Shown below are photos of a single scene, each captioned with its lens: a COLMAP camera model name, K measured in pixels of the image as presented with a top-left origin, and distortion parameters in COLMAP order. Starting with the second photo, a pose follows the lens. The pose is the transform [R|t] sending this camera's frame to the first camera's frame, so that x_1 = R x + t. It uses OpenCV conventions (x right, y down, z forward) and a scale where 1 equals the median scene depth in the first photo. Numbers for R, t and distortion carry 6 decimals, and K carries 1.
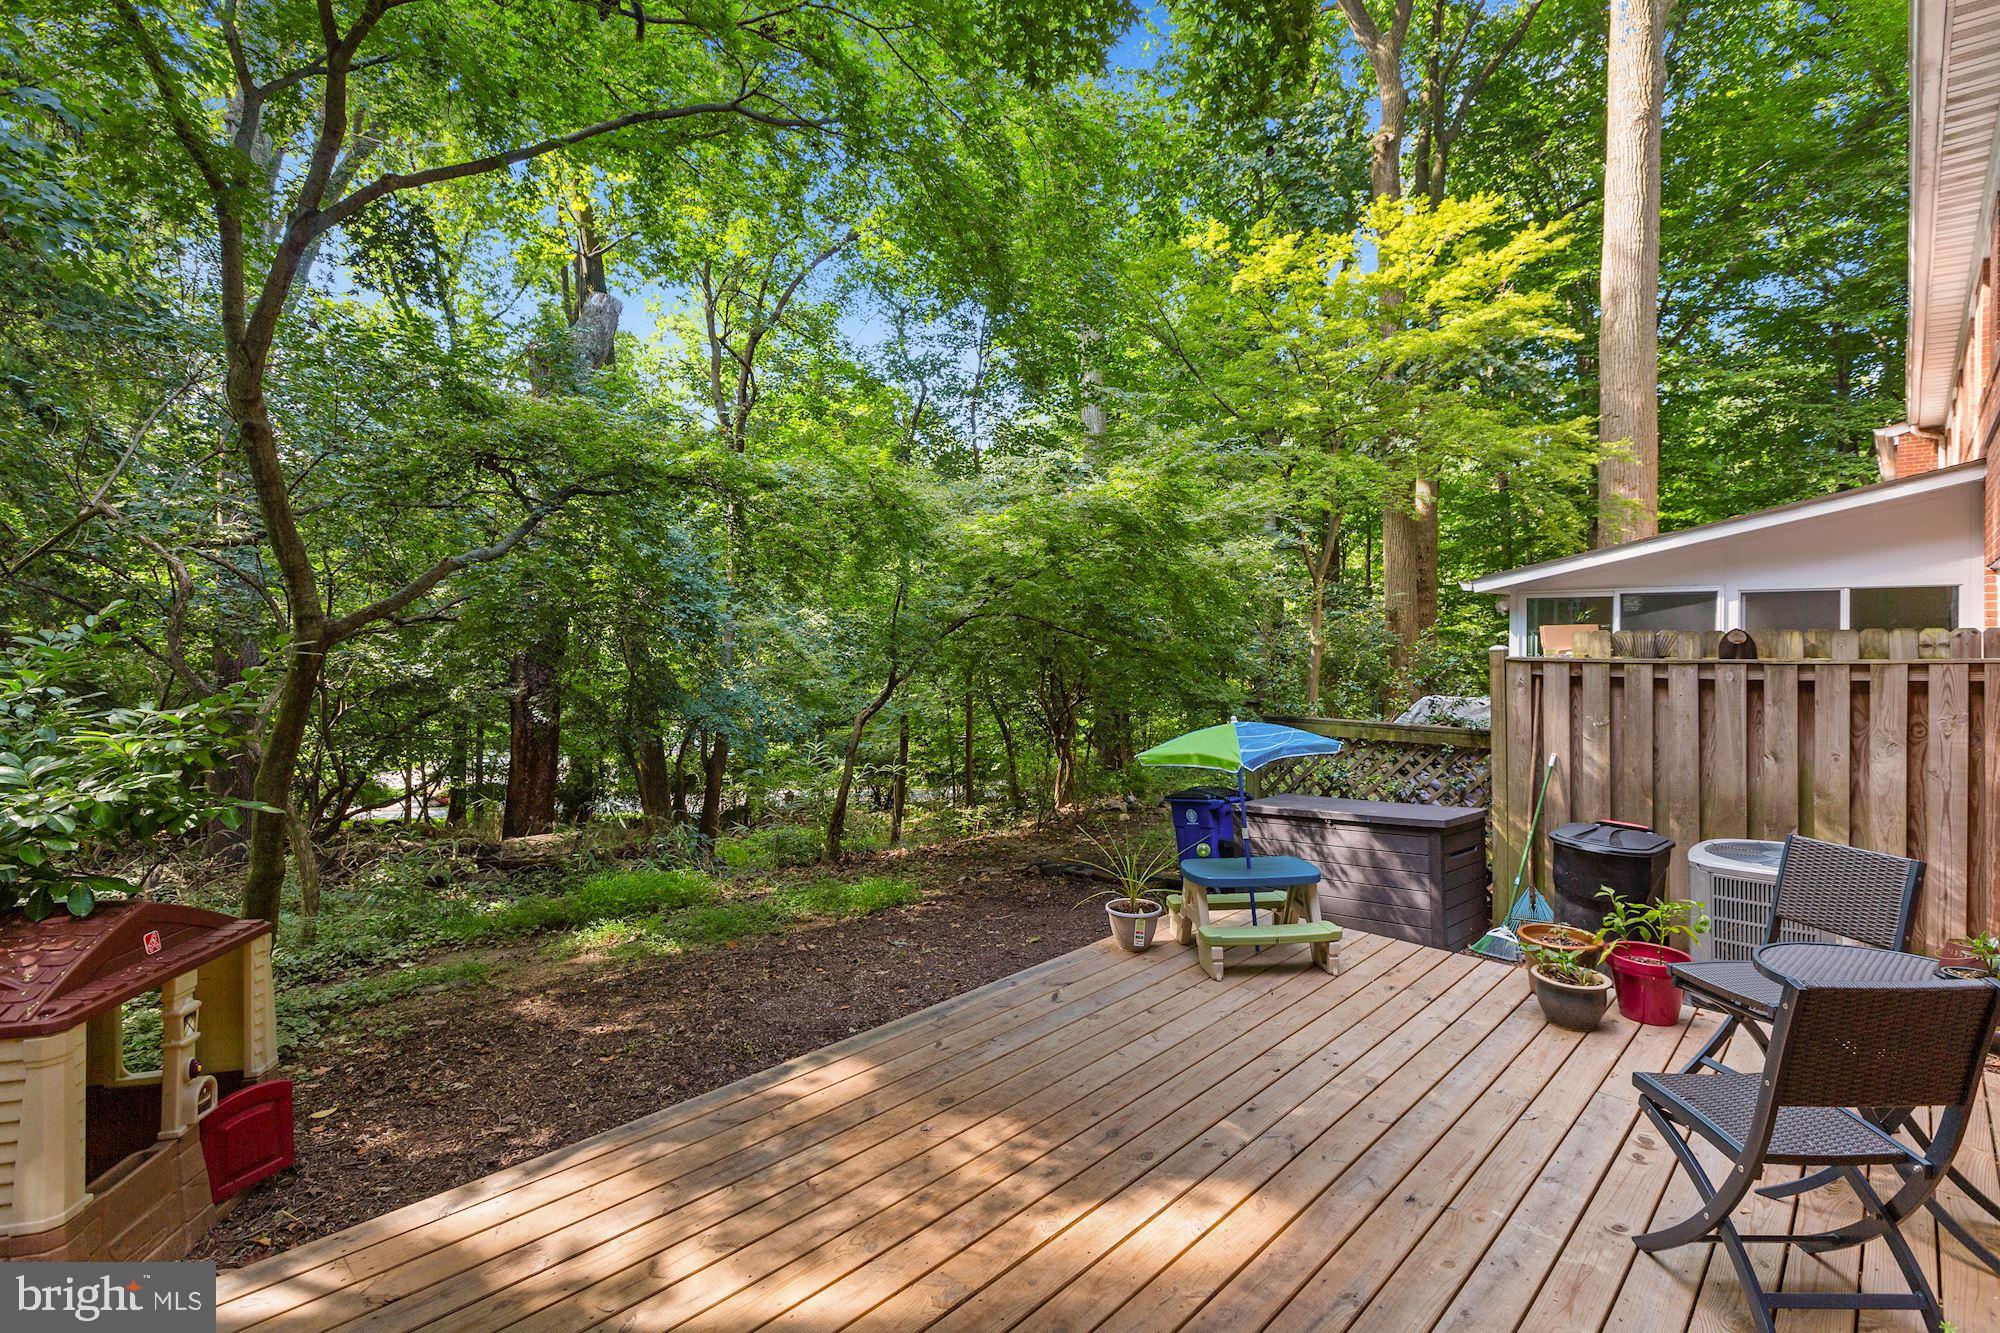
lens RADIAL K [[992.7, 0, 1009.2], [0, 992.7, 658.5], [0, 0, 1]] dist [-0.012913, 0.000876]
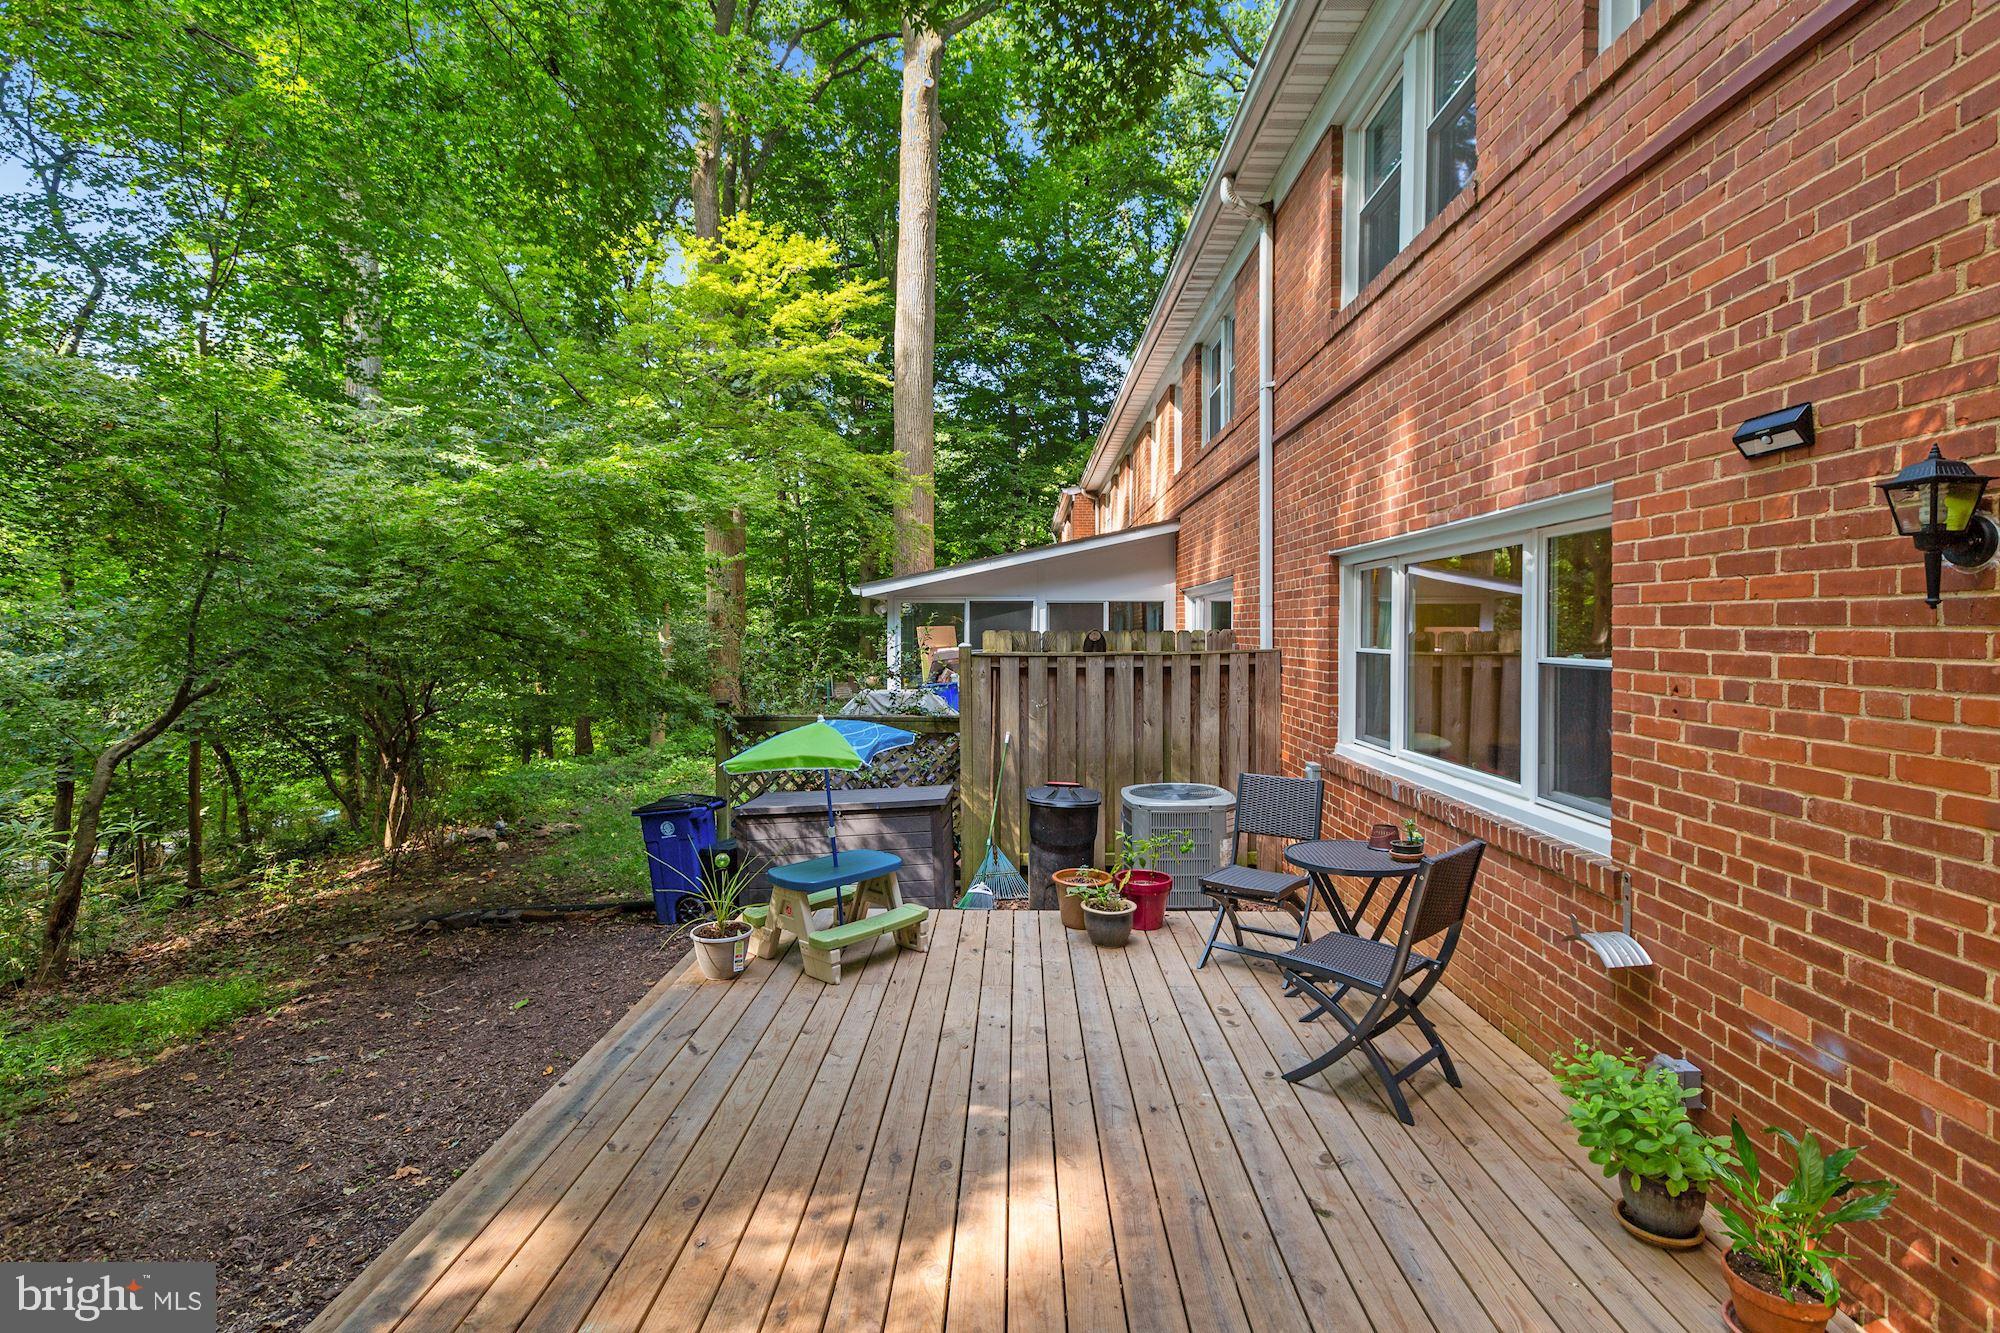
lens RADIAL K [[951.3, 0, 1069.7], [0, 951.3, 658.1], [0, 0, 1]] dist [-0.012352, 0.000320]
pose [[0.698158, -0.015664, 0.715772, -0.215980], [0.016475, 0.999847, 0.005812, 0.000072], [-0.715754, 0.007734, 0.698310, 0.127477]]
